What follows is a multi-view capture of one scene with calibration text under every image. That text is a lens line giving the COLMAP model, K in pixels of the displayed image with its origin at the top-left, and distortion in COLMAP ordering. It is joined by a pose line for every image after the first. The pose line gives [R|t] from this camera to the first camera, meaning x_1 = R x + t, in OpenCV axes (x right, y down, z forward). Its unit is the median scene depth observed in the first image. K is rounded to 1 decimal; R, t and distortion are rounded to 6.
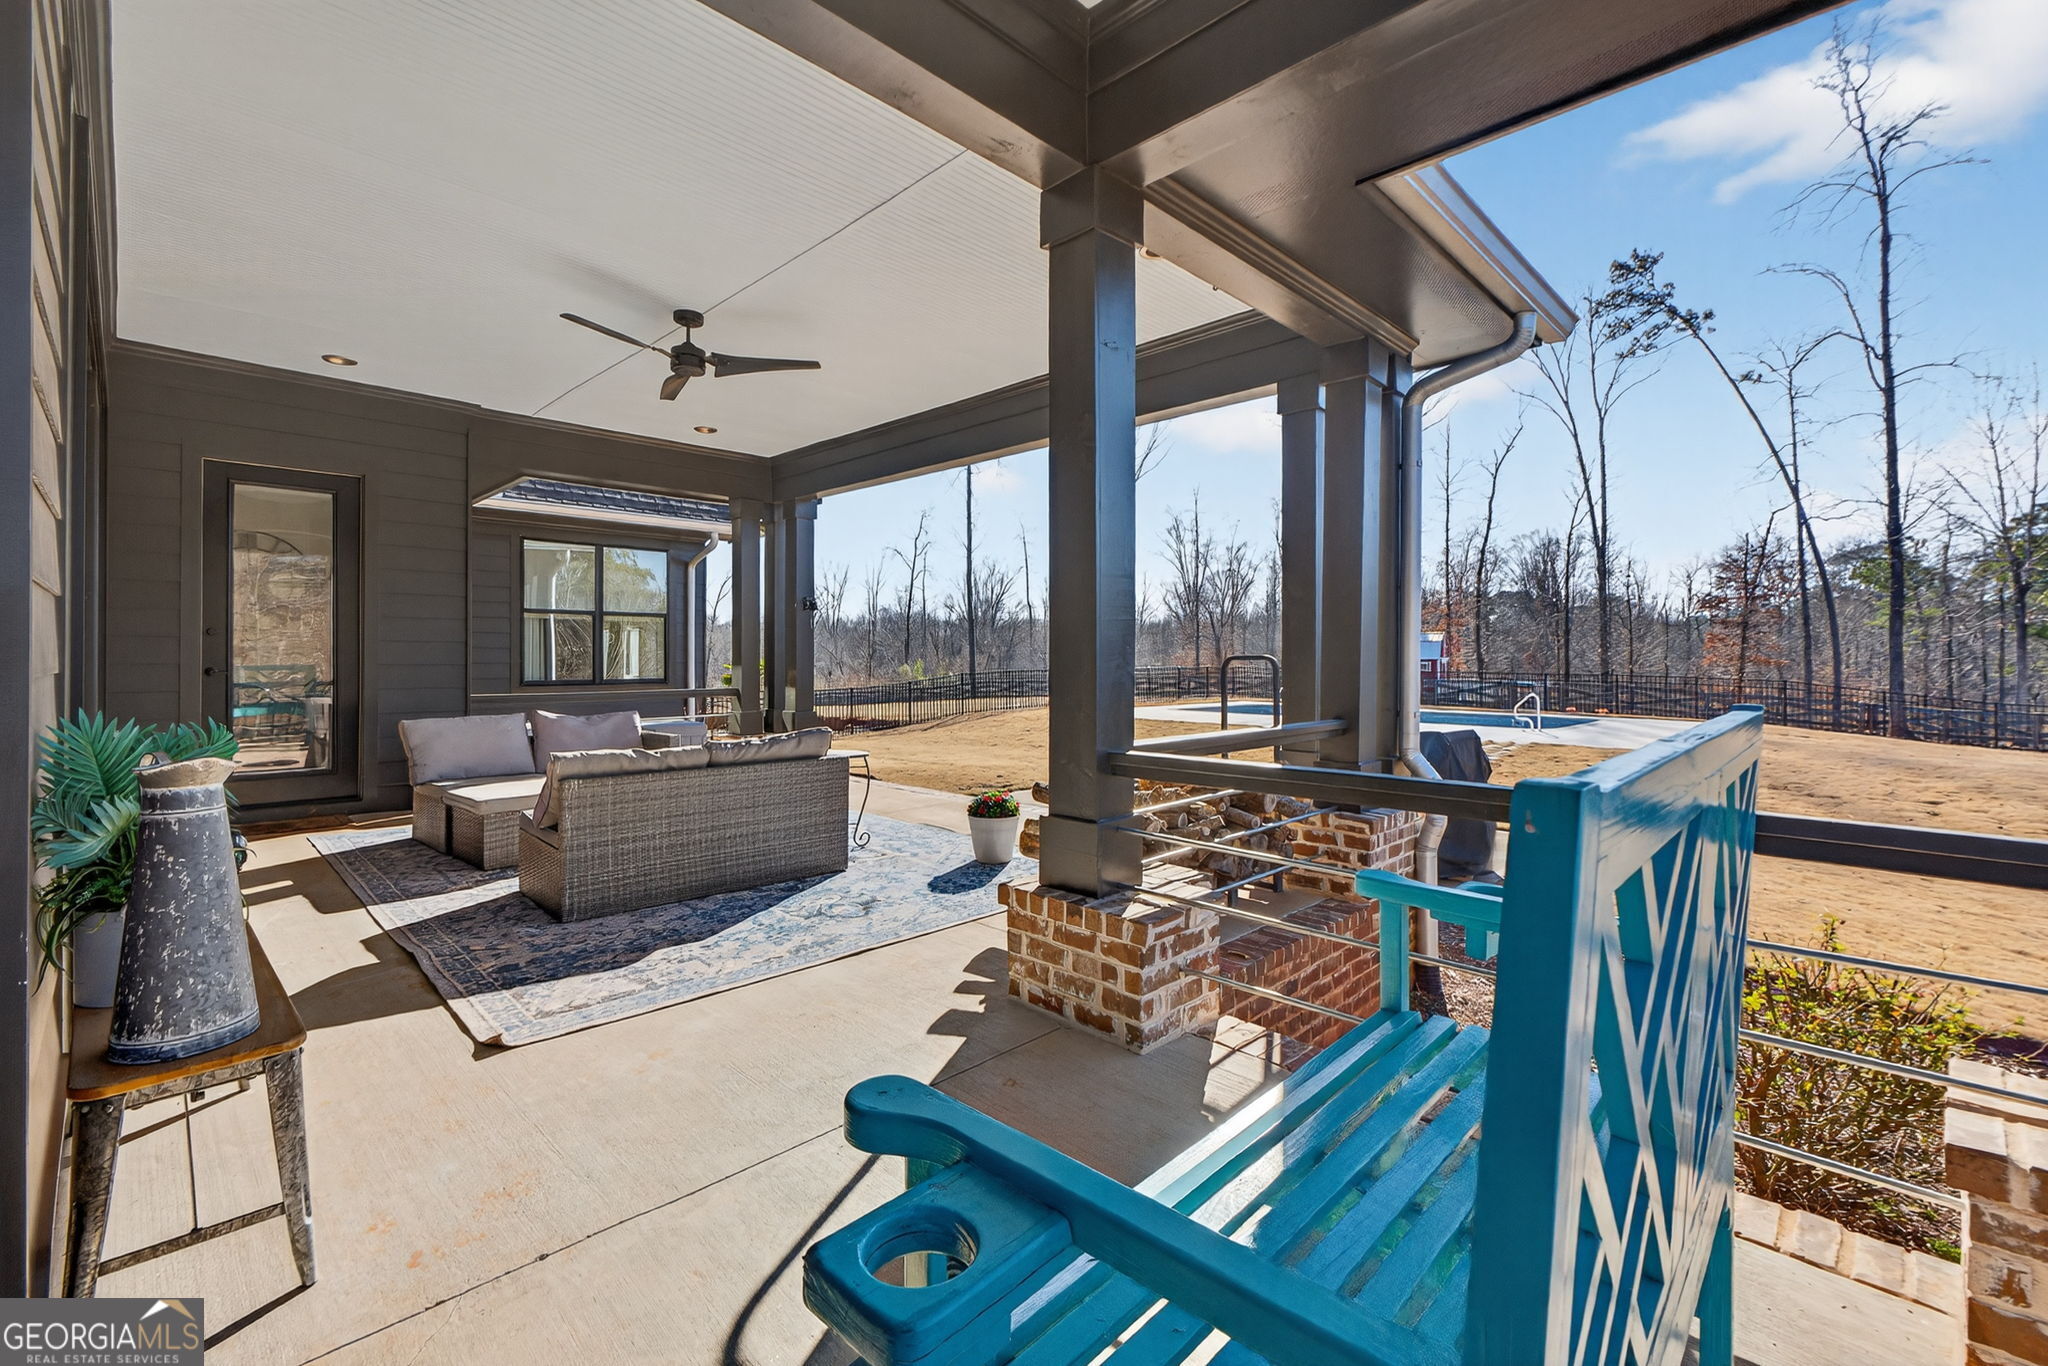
lens RADIAL K [[882.1, 0, 1024.0], [0, 882.1, 683.0], [0, 0, 1]] dist [-0.000270, -0.000379]
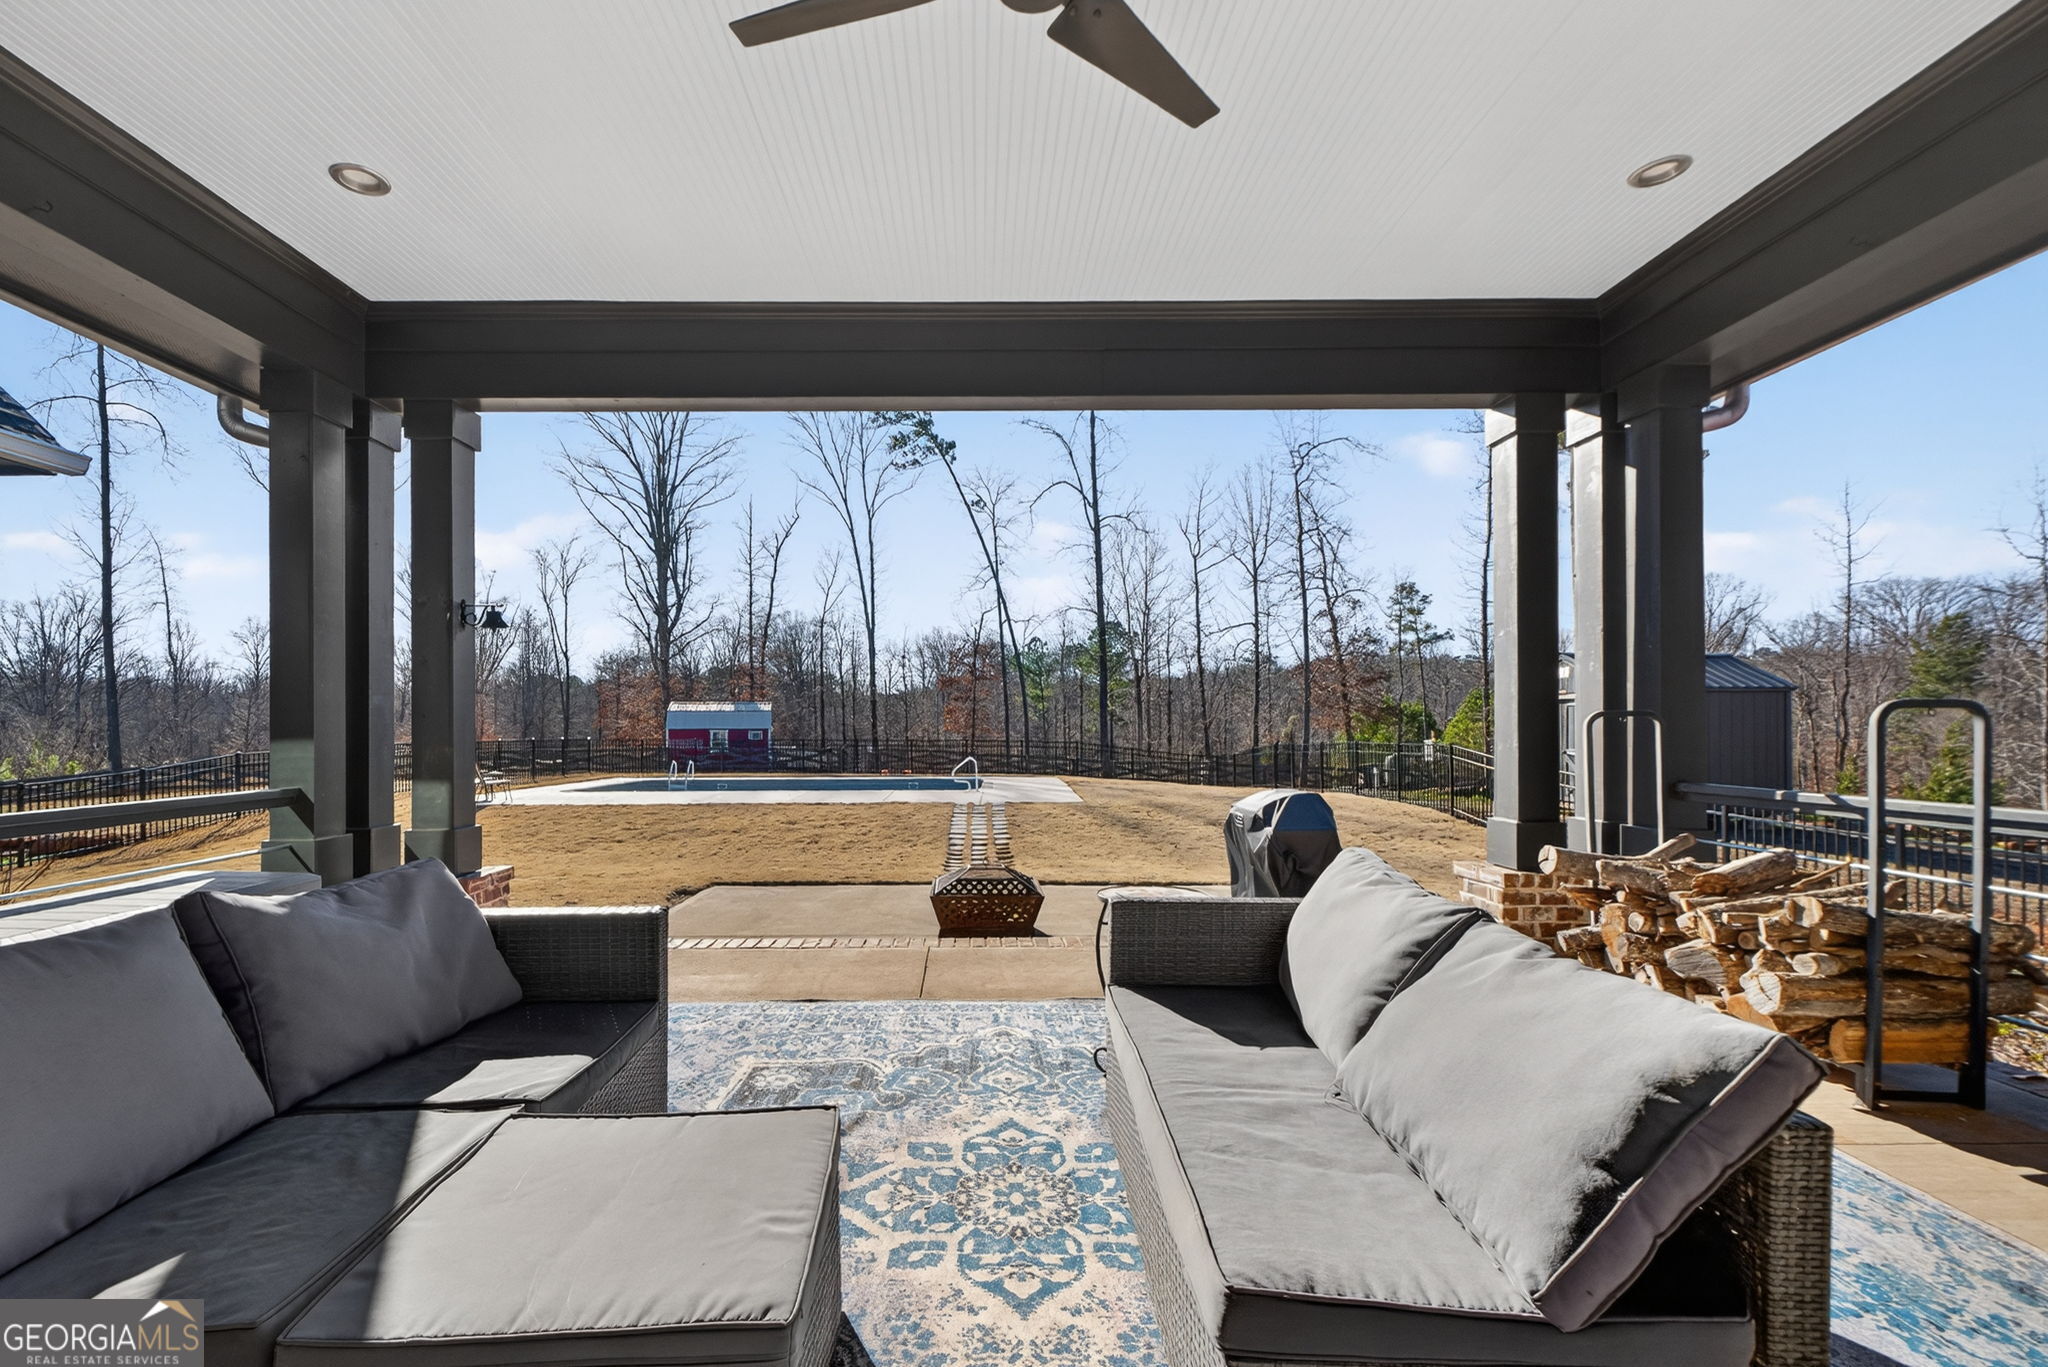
lens RADIAL K [[896.0, 0, 1017.6], [0, 896.0, 727.4], [0, 0, 1]] dist [-0.000318, -0.000087]
pose [[0.702478, -0.004242, 0.711693, -0.101599], [0.022932, 0.999598, -0.016678, -0.003596], [-0.711336, 0.028037, 0.702293, 0.115309]]
